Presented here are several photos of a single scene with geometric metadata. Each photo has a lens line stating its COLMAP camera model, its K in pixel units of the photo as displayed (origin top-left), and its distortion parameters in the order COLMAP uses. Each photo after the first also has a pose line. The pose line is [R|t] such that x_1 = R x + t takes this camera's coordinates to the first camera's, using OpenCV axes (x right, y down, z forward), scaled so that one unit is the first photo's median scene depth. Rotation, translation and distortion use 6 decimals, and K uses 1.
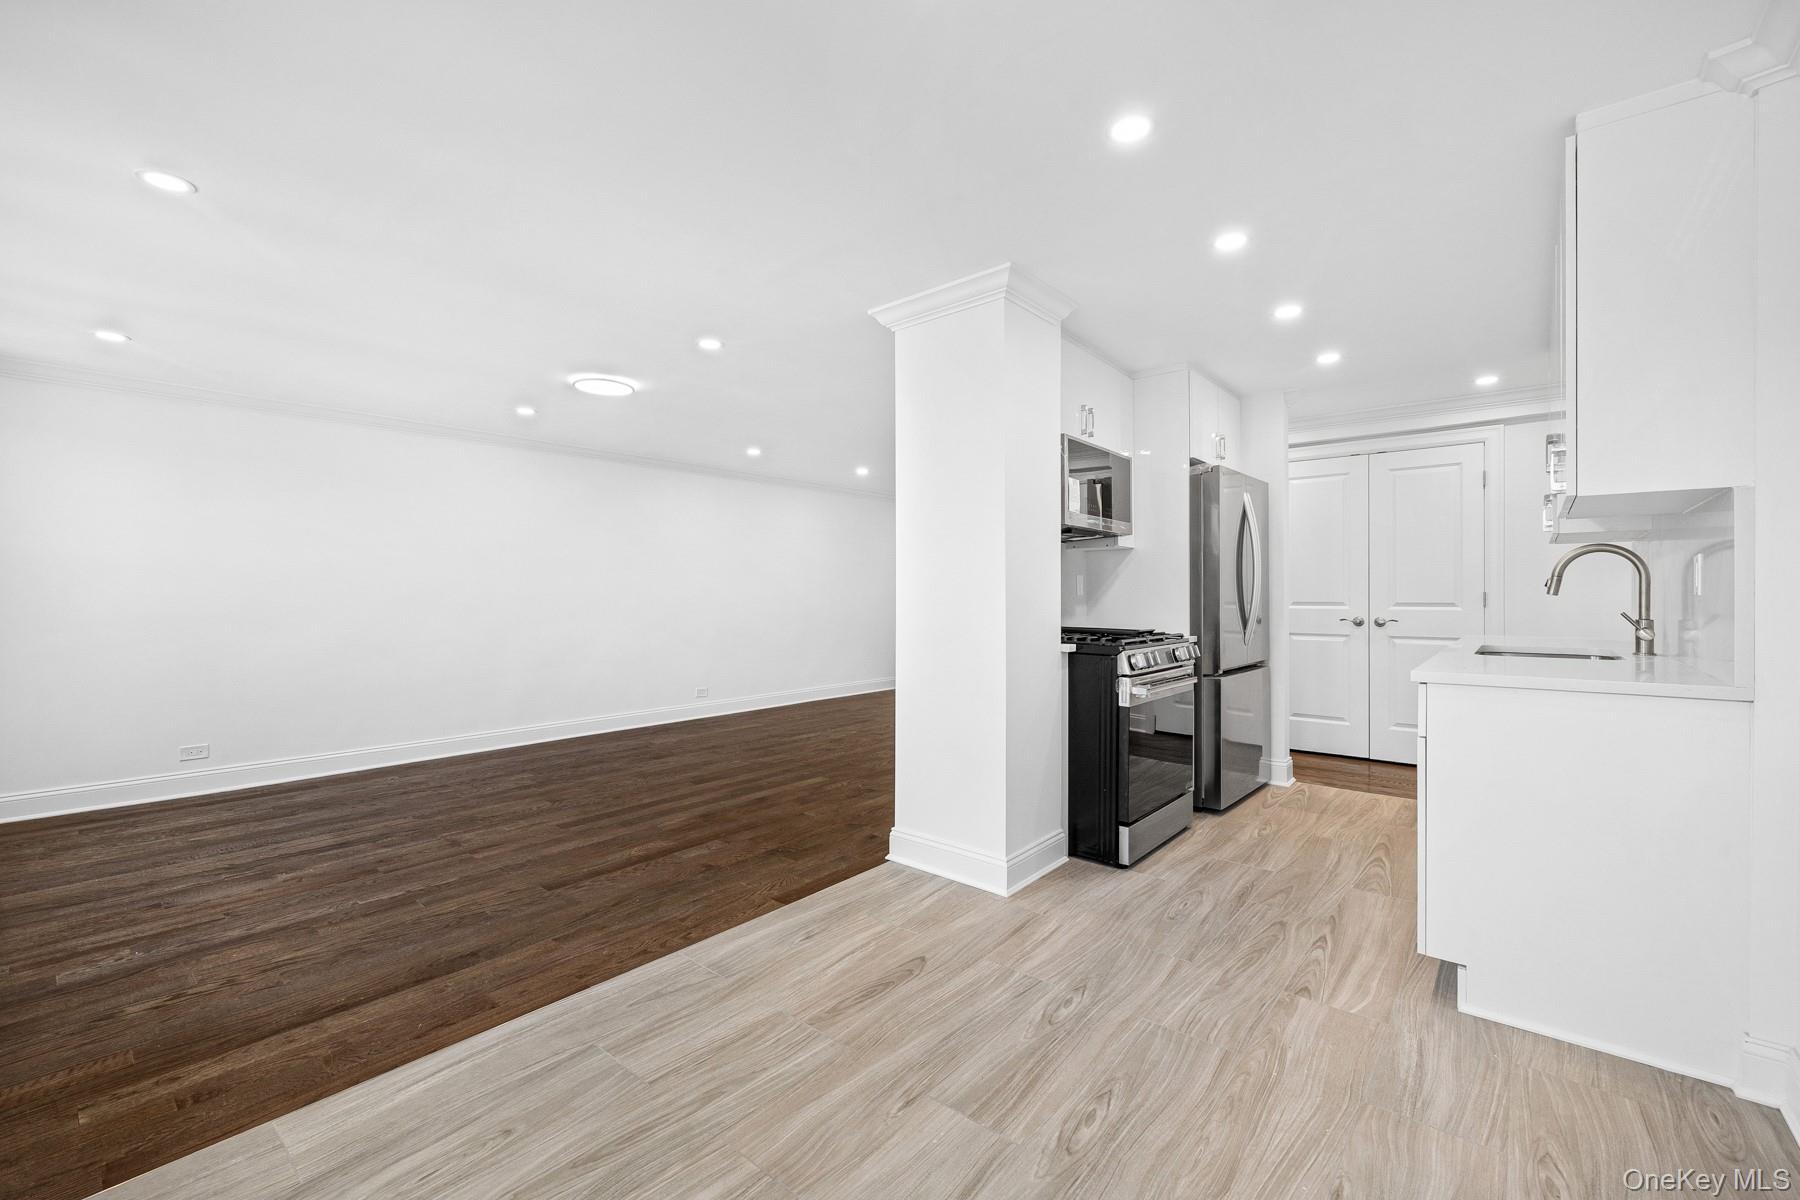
lens RADIAL K [[753.5, 0, 900.0], [0, 753.5, 600.0], [0, 0, 1]] dist [0.001233, -0.000024]
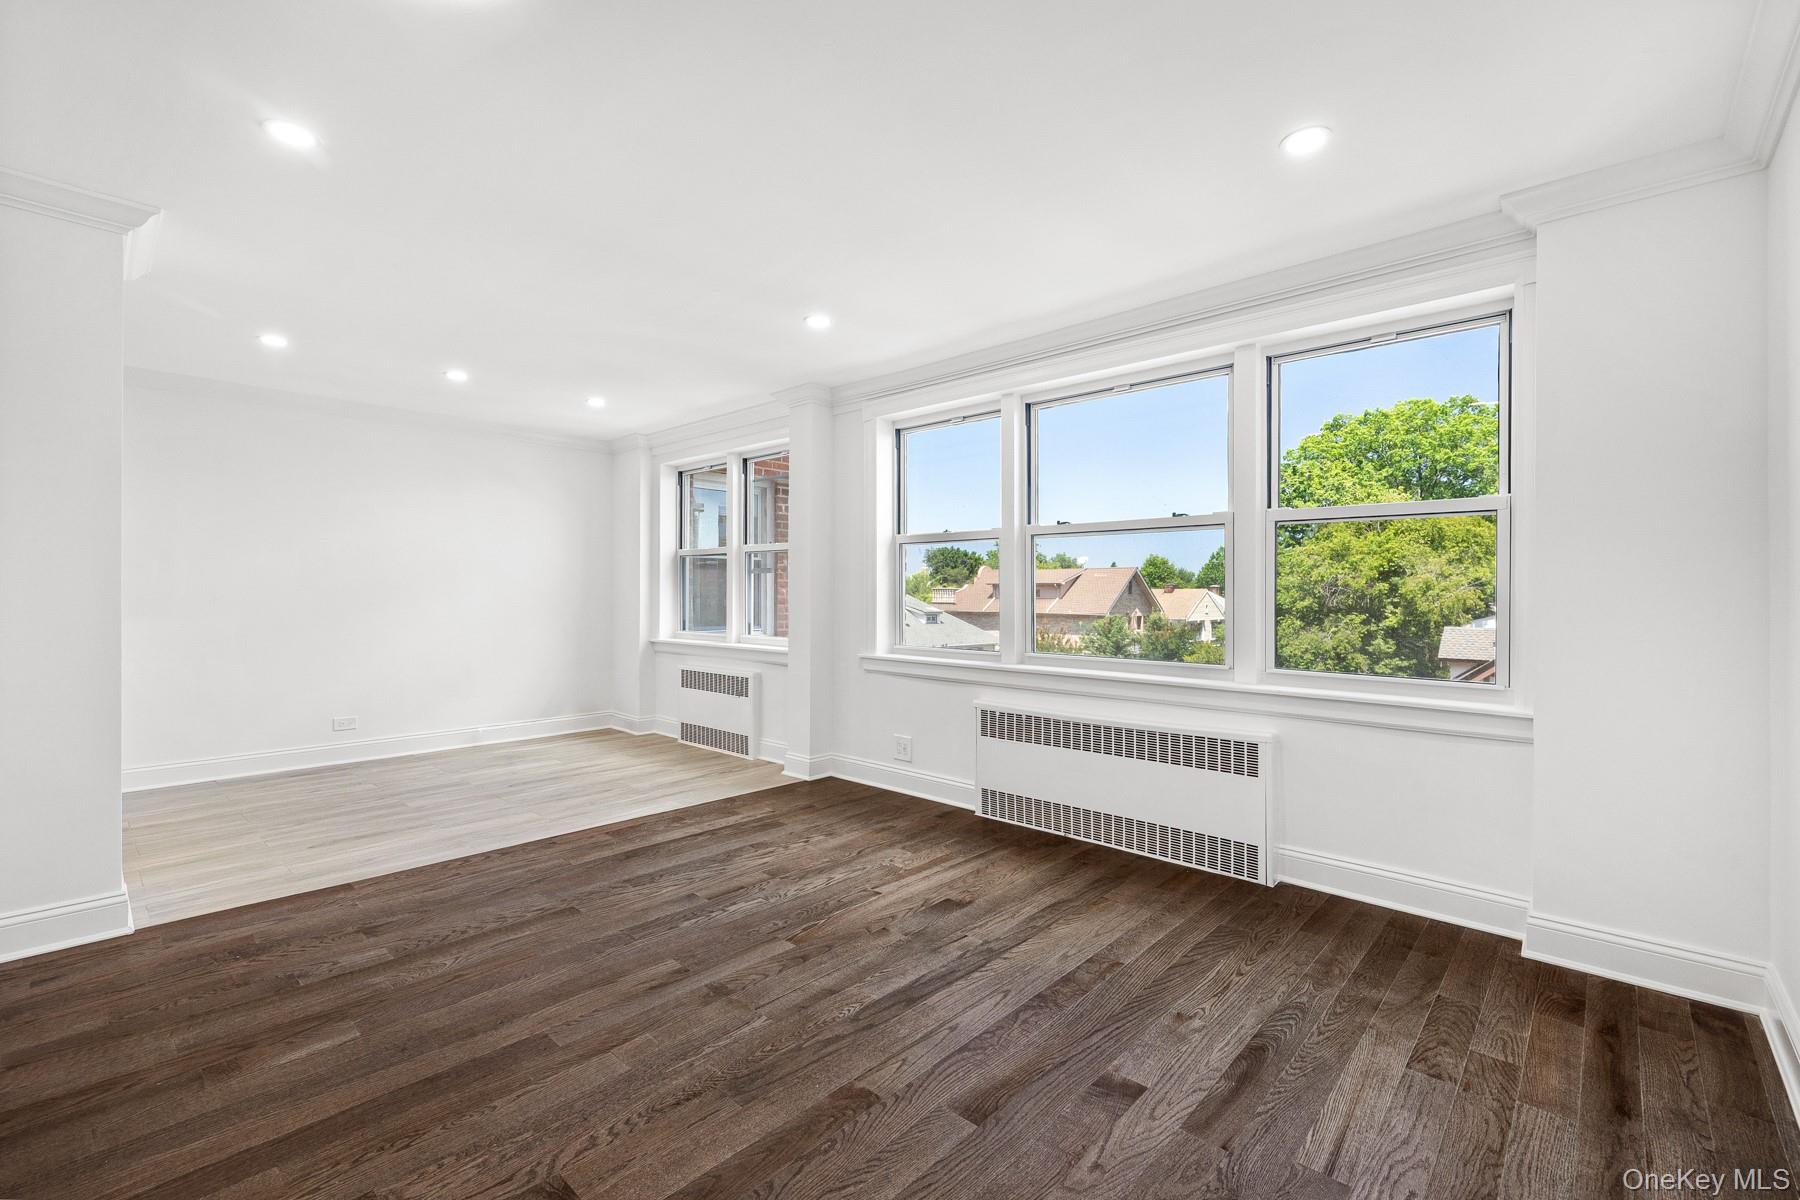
lens RADIAL K [[773.0, 0, 907.4], [0, 773.0, 595.9], [0, 0, 1]] dist [0.002649, 0.000417]
pose [[-0.999253, -0.001922, 0.038593, -0.932037], [-0.001650, 0.999974, 0.007069, -0.000799], [-0.038605, 0.007000, -0.999230, 1.972765]]
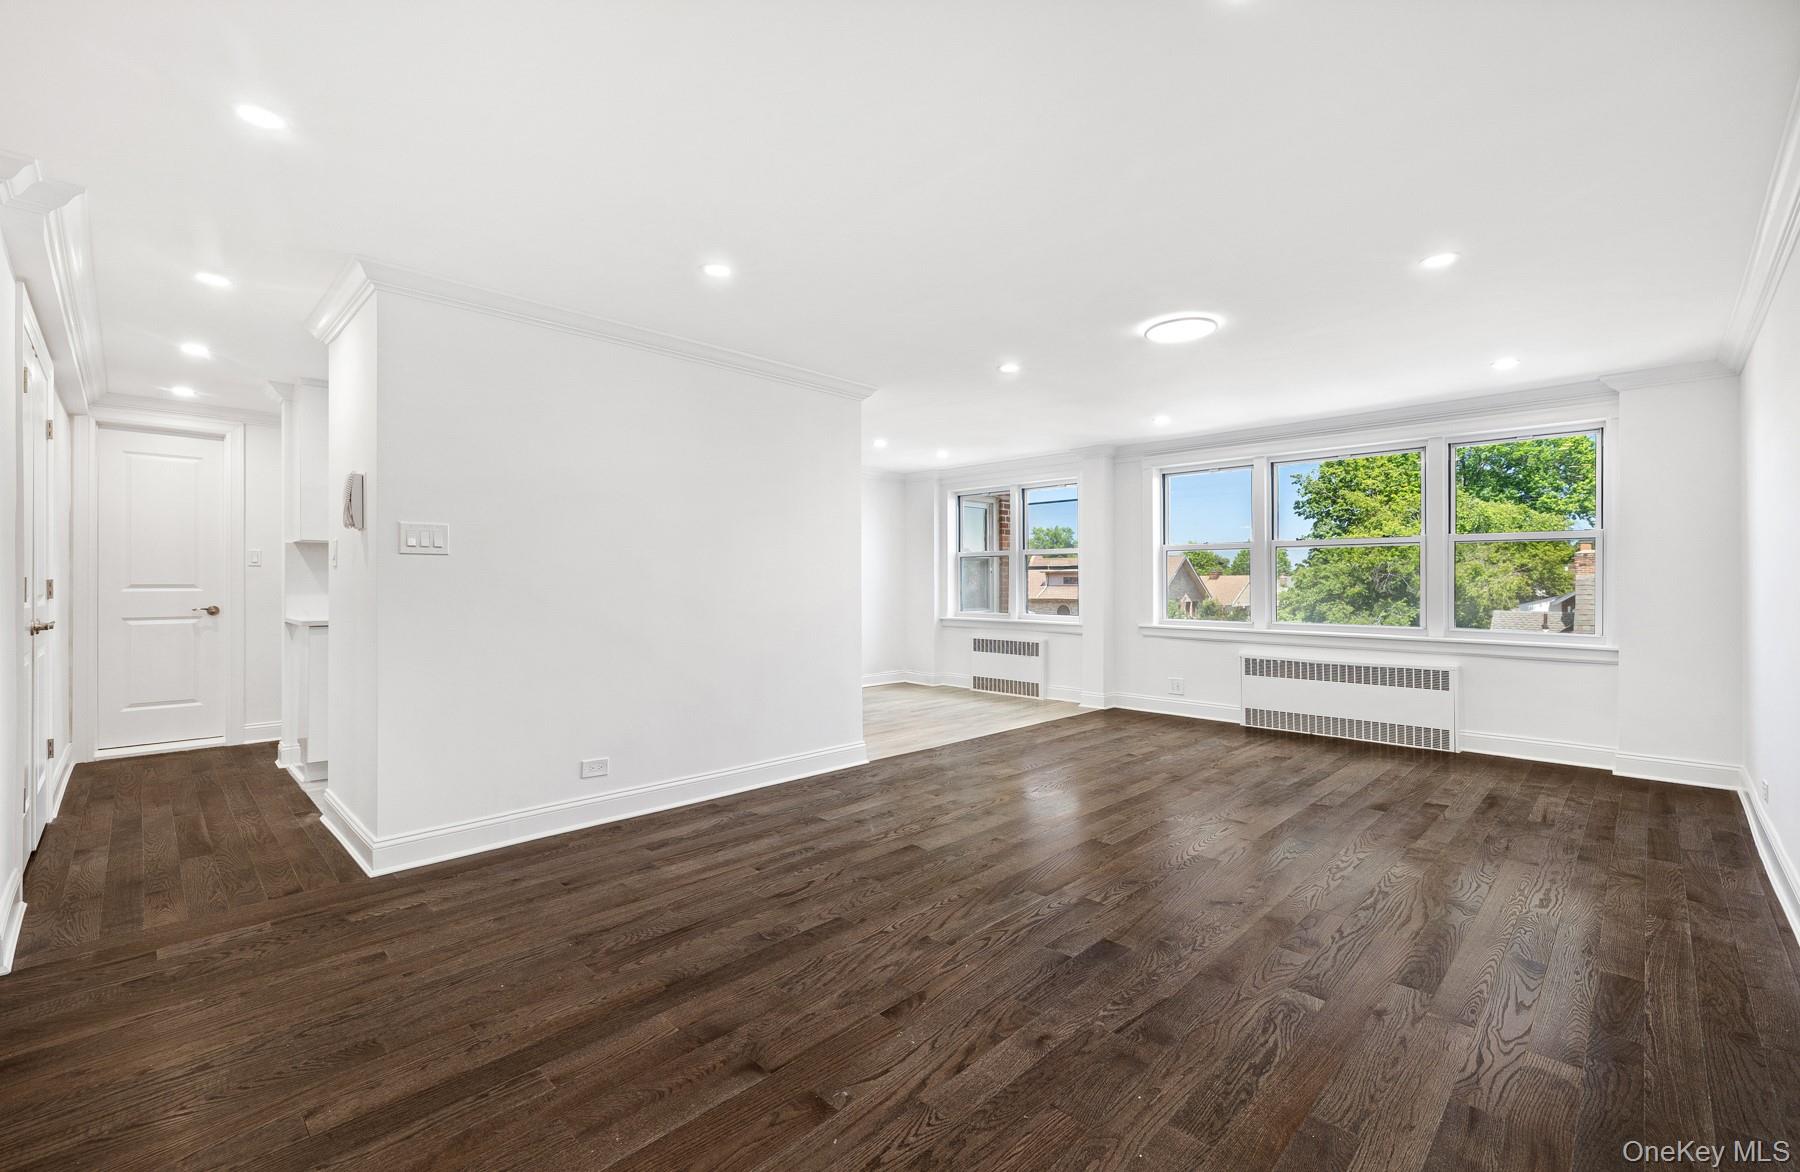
lens RADIAL K [[762.2, 0, 909.7], [0, 762.2, 584.2], [0, 0, 1]] dist [0.002688, -0.000256]
pose [[-0.997182, 0.002694, 0.074976, -0.237709], [0.003298, 0.999963, 0.007930, -0.015527], [-0.074952, 0.008155, -0.997154, 2.787948]]
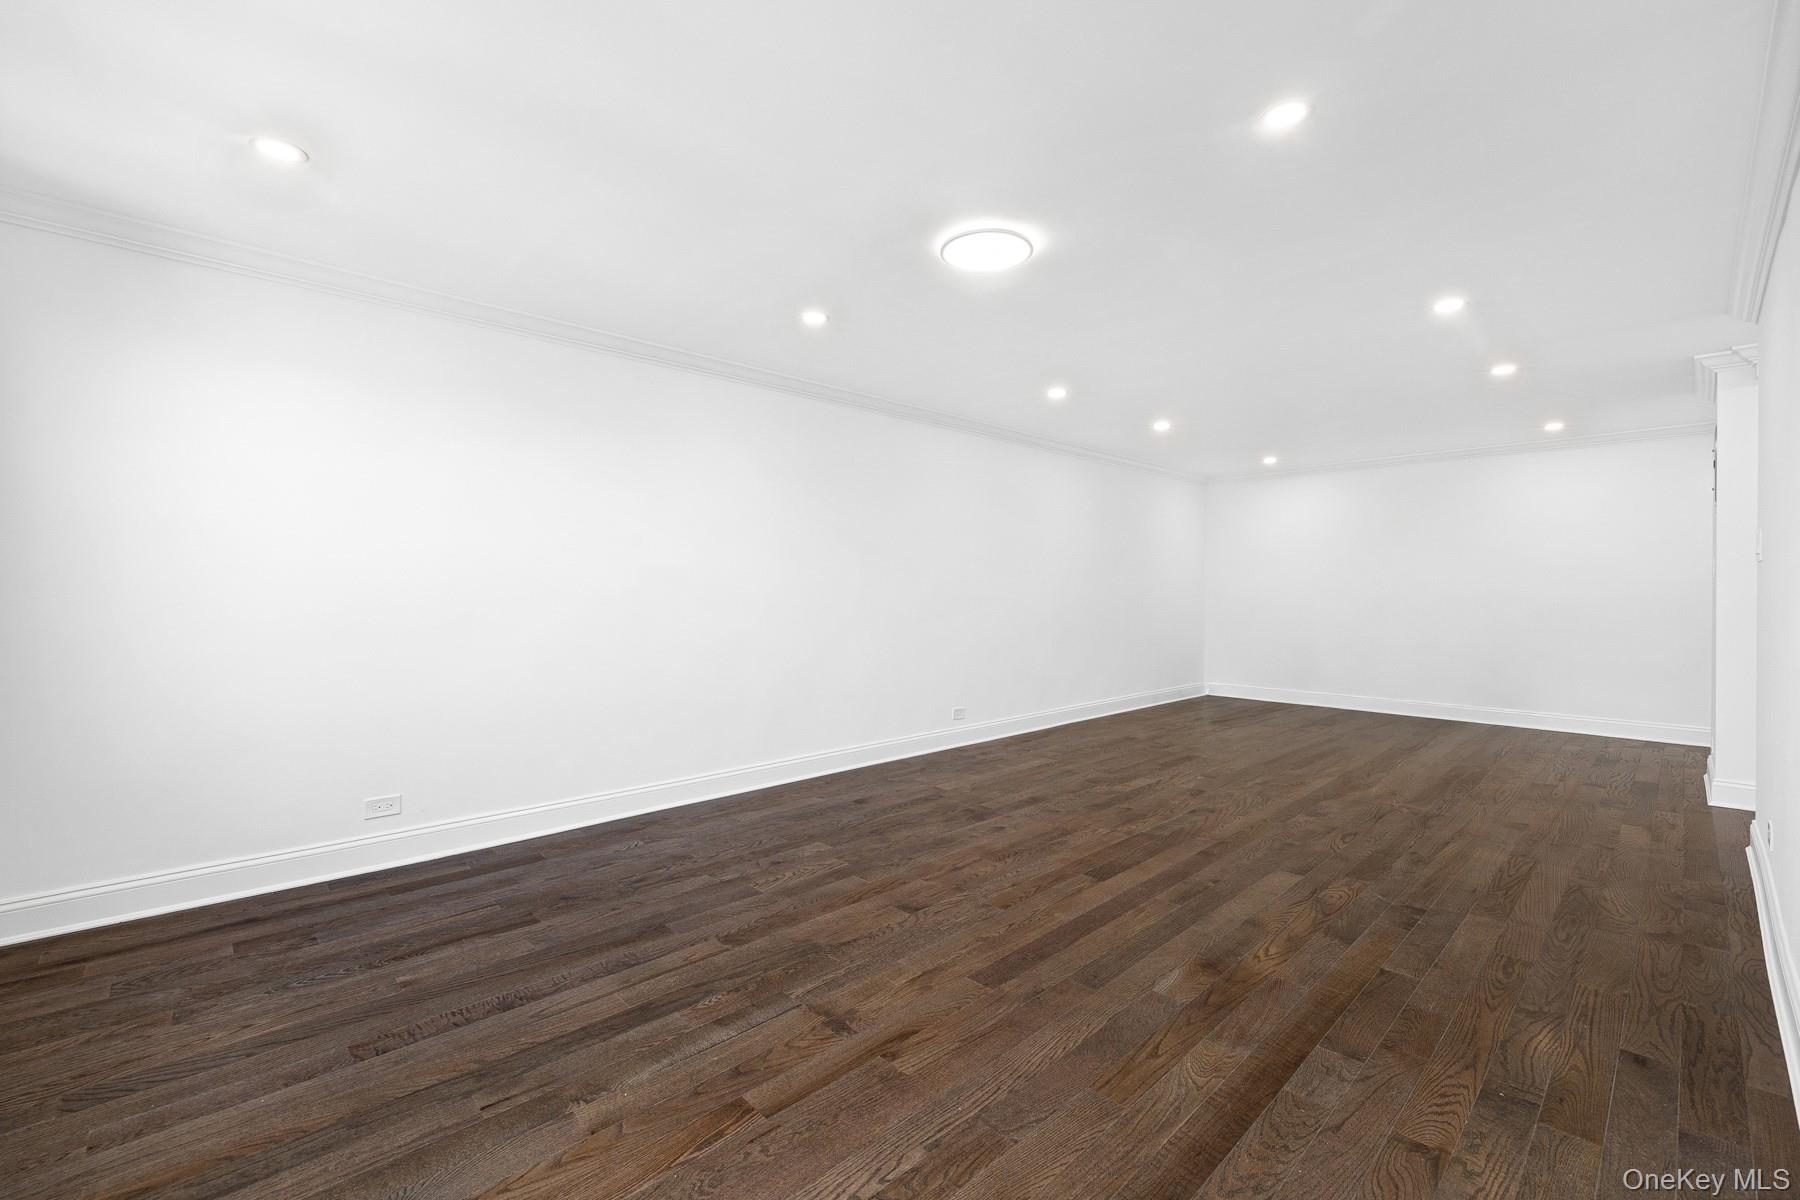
lens RADIAL K [[762.4, 0, 906.7], [0, 762.4, 603.0], [0, 0, 1]] dist [0.000184, 0.000262]
pose [[0.994404, 0.007193, -0.105399, -0.587351], [-0.006057, 0.999920, 0.011096, 0.004997], [0.105470, -0.010395, 0.994368, 0.542964]]
